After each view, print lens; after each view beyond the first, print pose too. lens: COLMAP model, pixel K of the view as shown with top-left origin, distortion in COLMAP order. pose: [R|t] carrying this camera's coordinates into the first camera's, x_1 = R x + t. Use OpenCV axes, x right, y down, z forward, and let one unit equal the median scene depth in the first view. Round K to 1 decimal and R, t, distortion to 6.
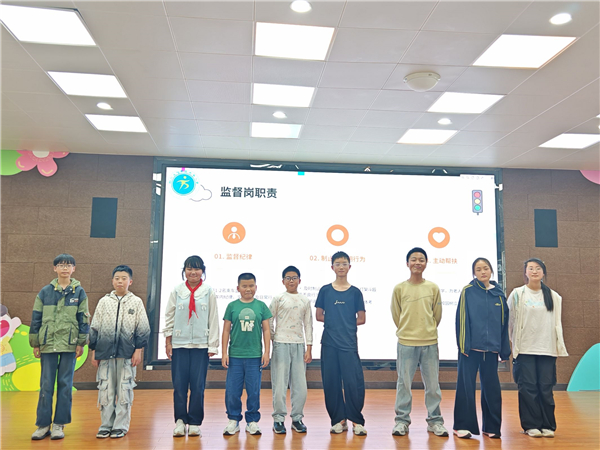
lens RADIAL K [[580.3, 0, 298.8], [0, 580.3, 217.1], [0, 0, 1]] dist [0.060628, 0.001932]
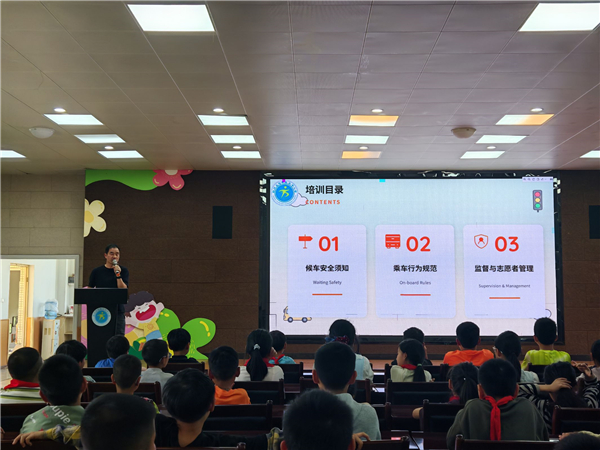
lens RADIAL K [[795.1, 0, 305.1], [0, 795.1, 224.7], [0, 0, 1]] dist [0.090855, -0.035194]
pose [[0.994561, -0.021274, -0.101963, 0.011372], [0.026307, 0.998488, 0.048275, -0.070567], [0.100782, -0.050694, 0.993616, -0.651579]]
